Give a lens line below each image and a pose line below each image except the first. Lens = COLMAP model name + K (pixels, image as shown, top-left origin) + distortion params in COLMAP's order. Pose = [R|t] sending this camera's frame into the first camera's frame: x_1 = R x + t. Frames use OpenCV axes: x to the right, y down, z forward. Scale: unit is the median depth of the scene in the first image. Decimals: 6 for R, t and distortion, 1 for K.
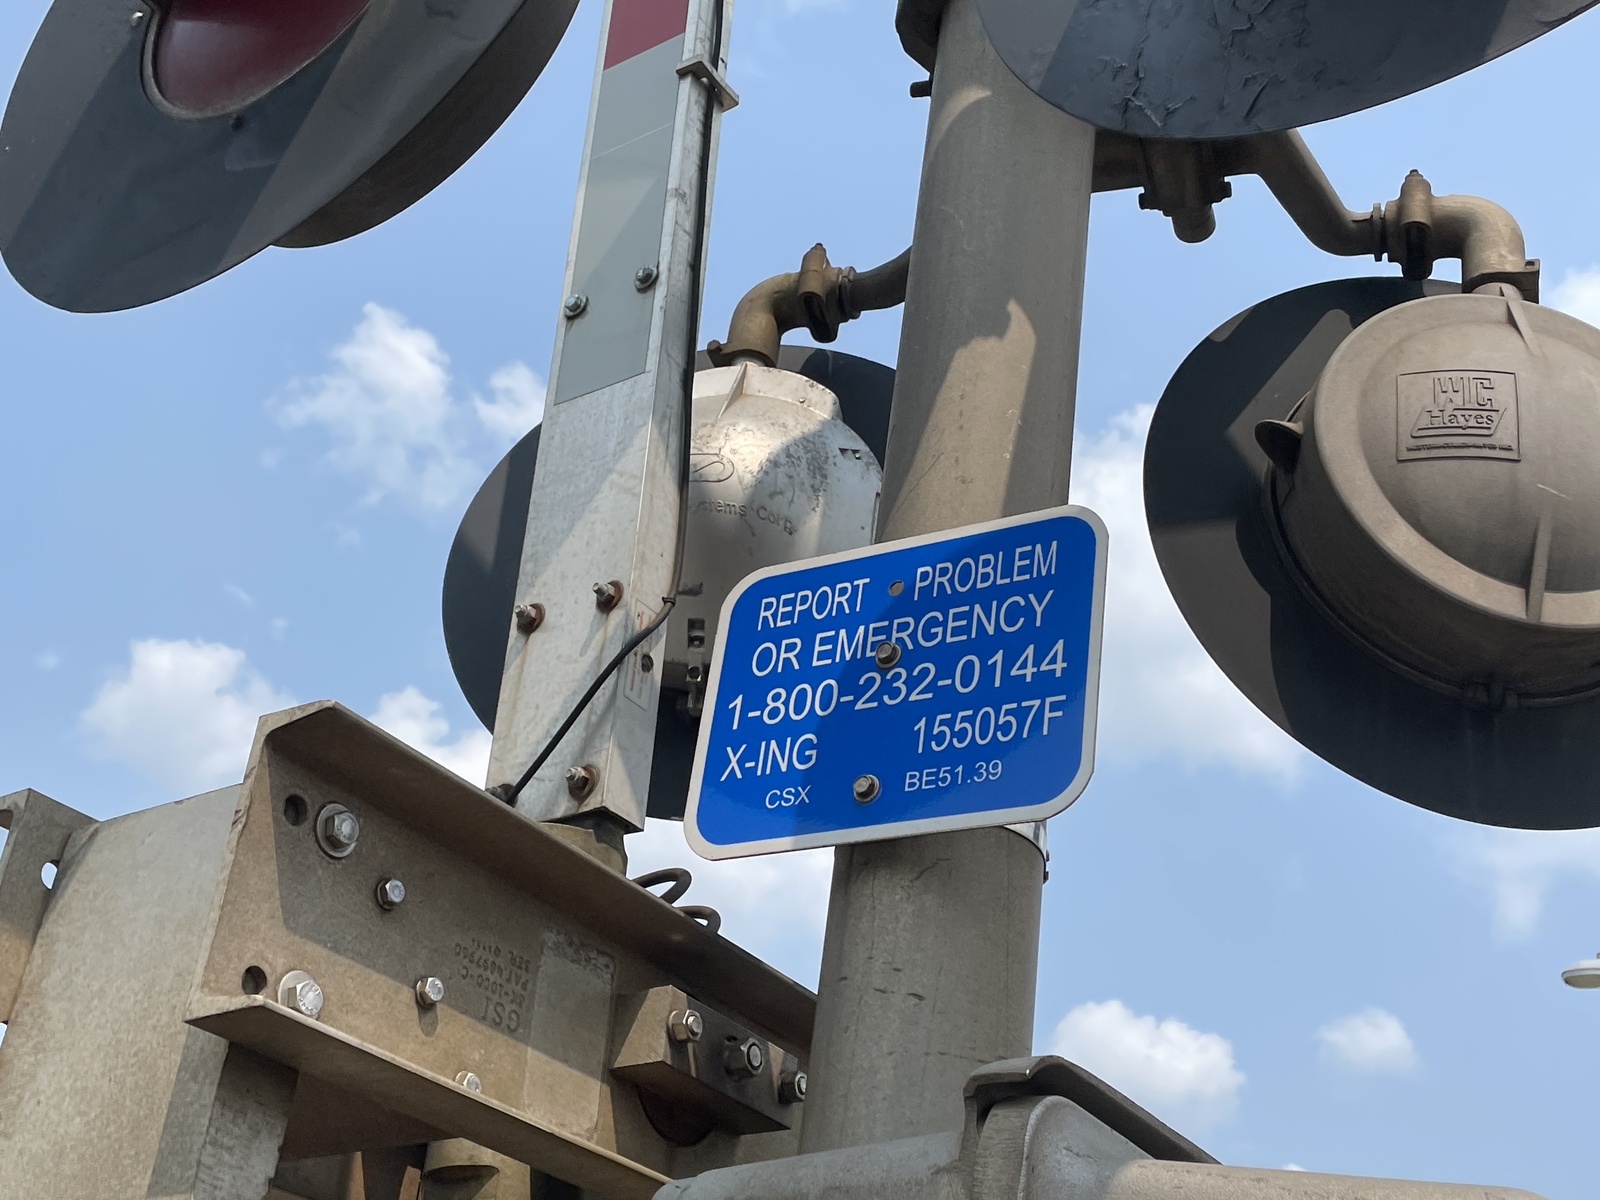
lens RADIAL K [[1943.7, 0, 802.2], [0, 1943.7, 609.8], [0, 0, 1]] dist [0.133279, -0.286025]
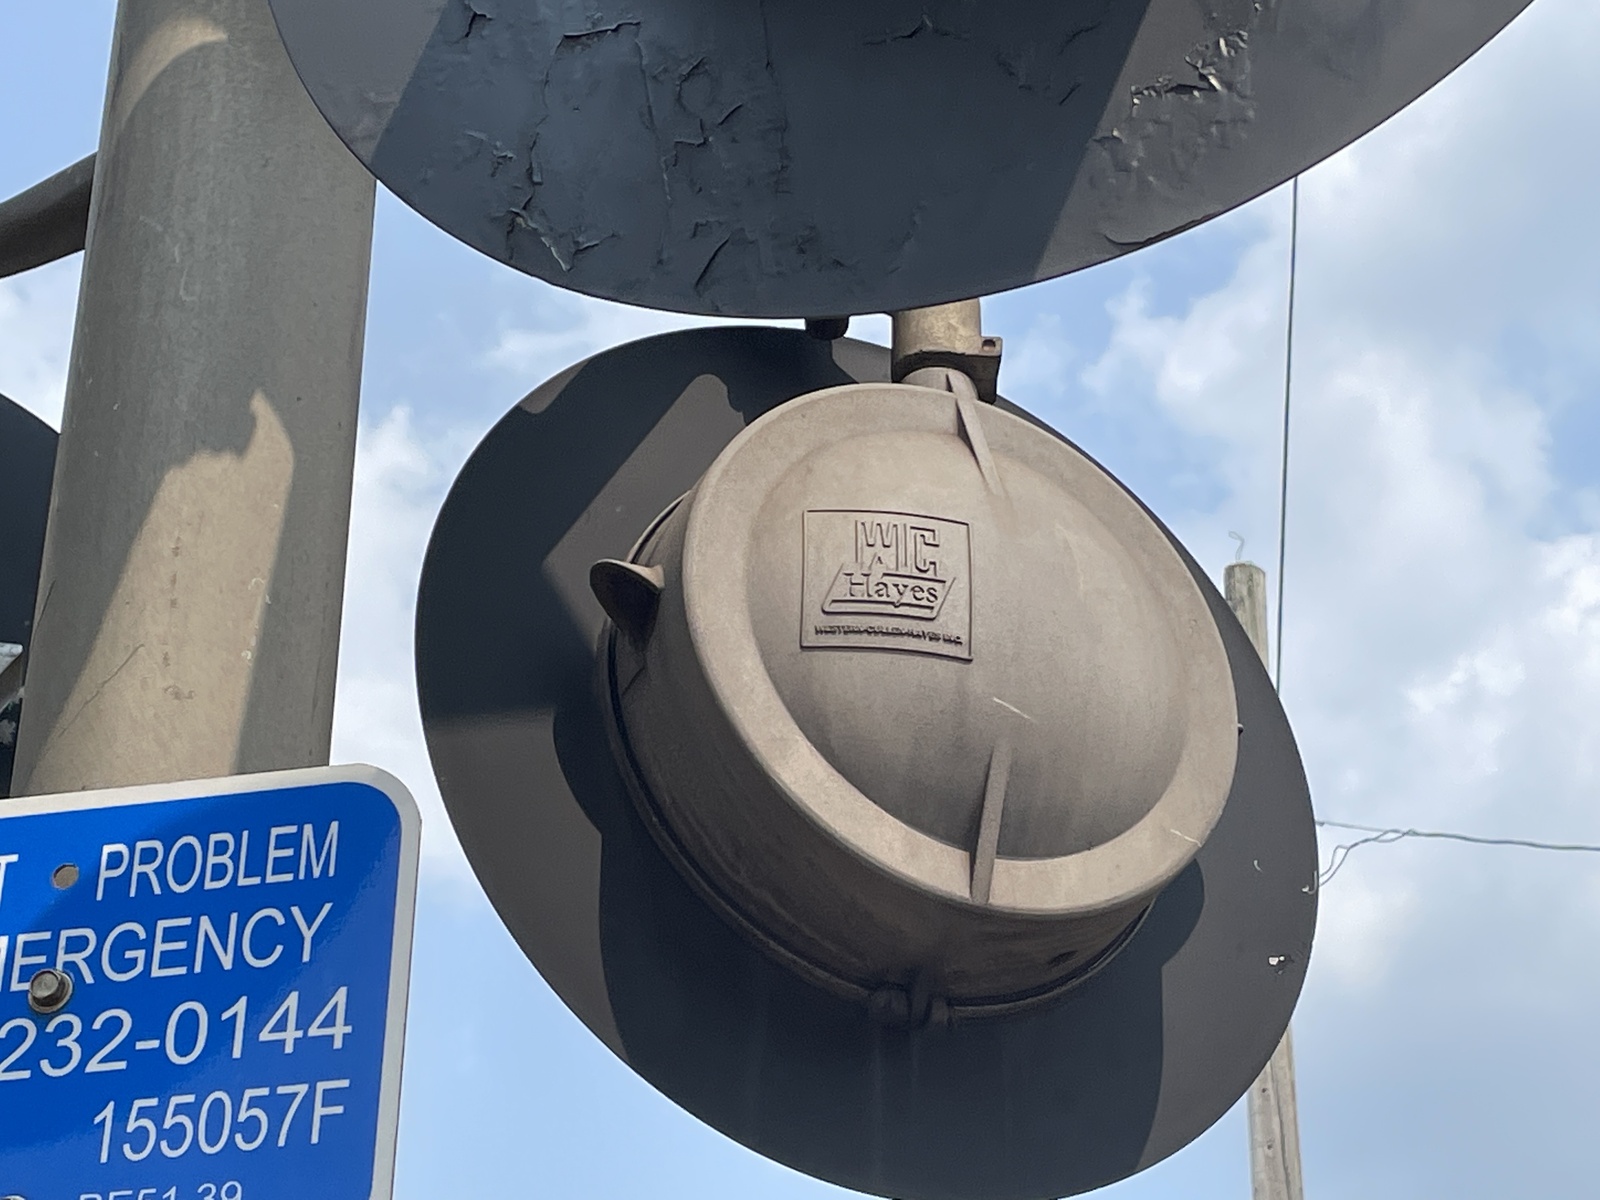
lens RADIAL K [[3395.8, 0, 828.6], [0, 3395.8, 603.6], [0, 0, 1]] dist [0.158704, -0.364661]
pose [[0.939161, 0.056251, 0.338840, -0.097741], [-0.056413, 0.998363, -0.009380, -0.101885], [-0.338813, -0.010305, 0.940797, -0.101768]]
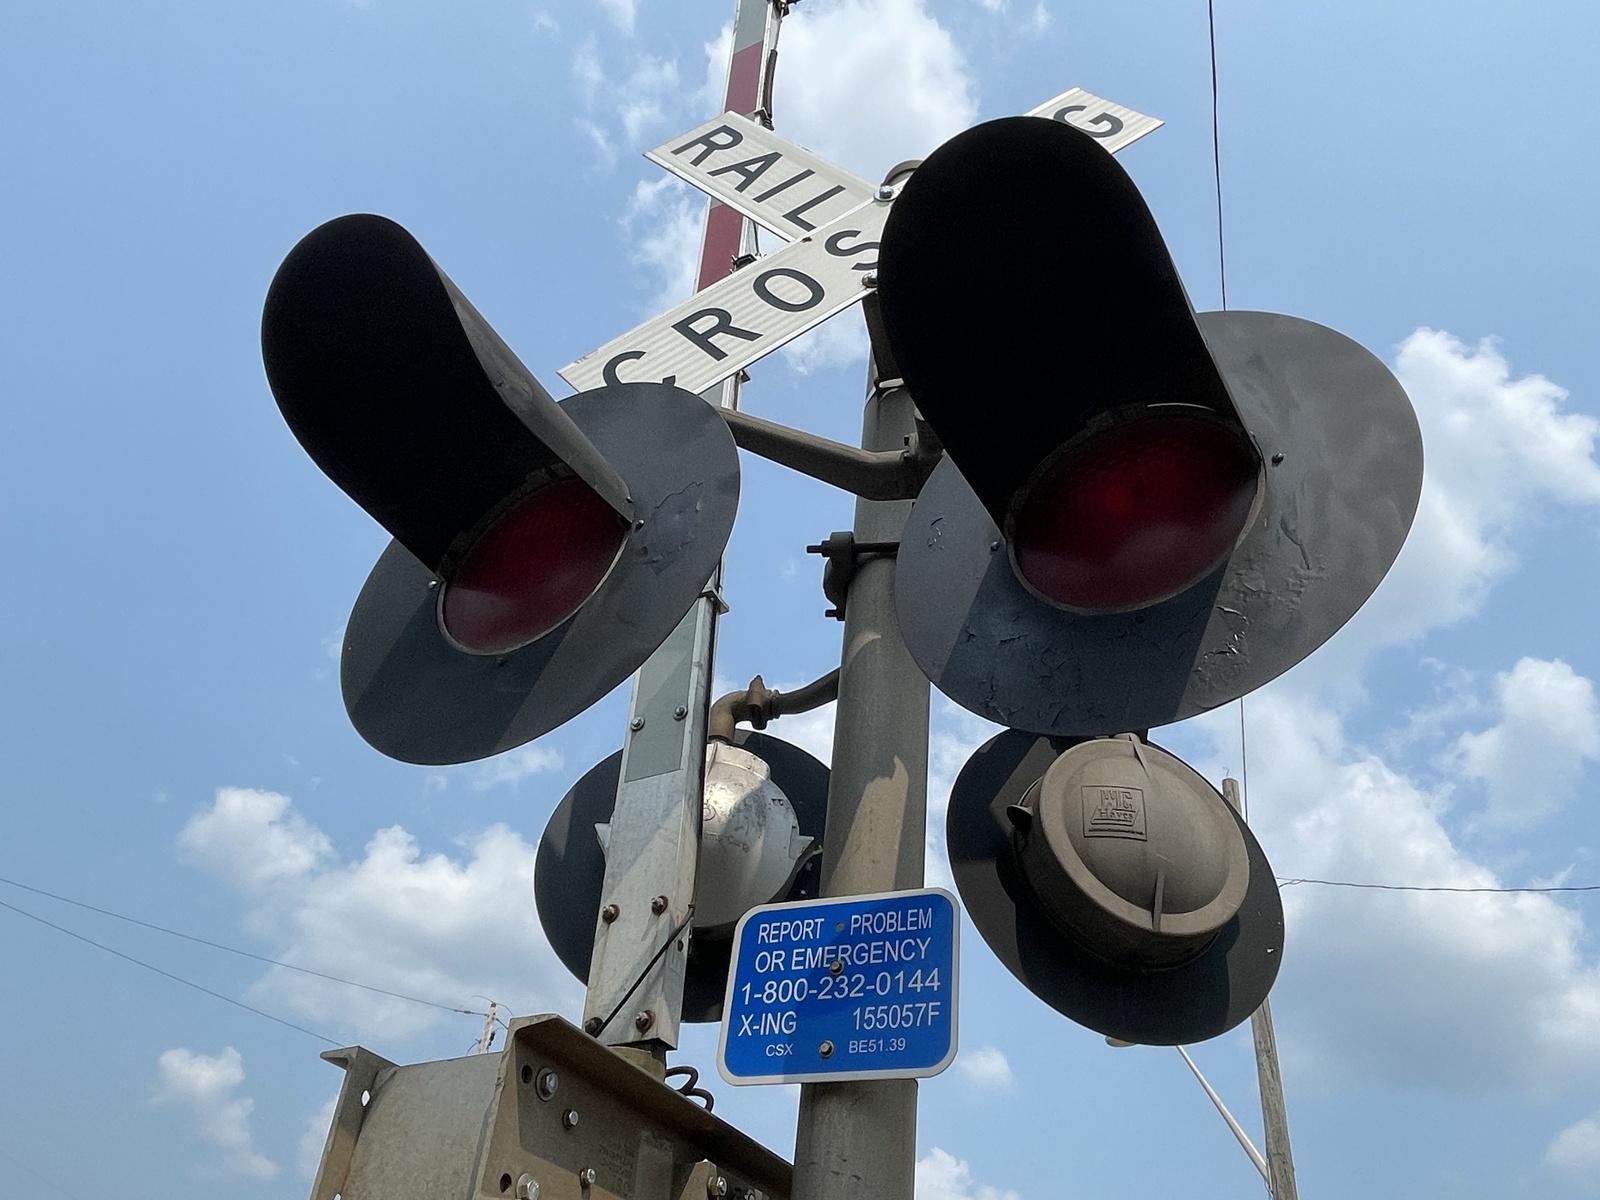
lens RADIAL K [[1178.0, 0, 802.7], [0, 1178.0, 590.3], [0, 0, 1]] dist [-0.006051, -0.000461]
pose [[0.991453, 0.059580, 0.116064, -0.134005], [-0.039100, 0.984435, -0.171345, -0.131818], [-0.124466, 0.165343, 0.978351, -0.125484]]
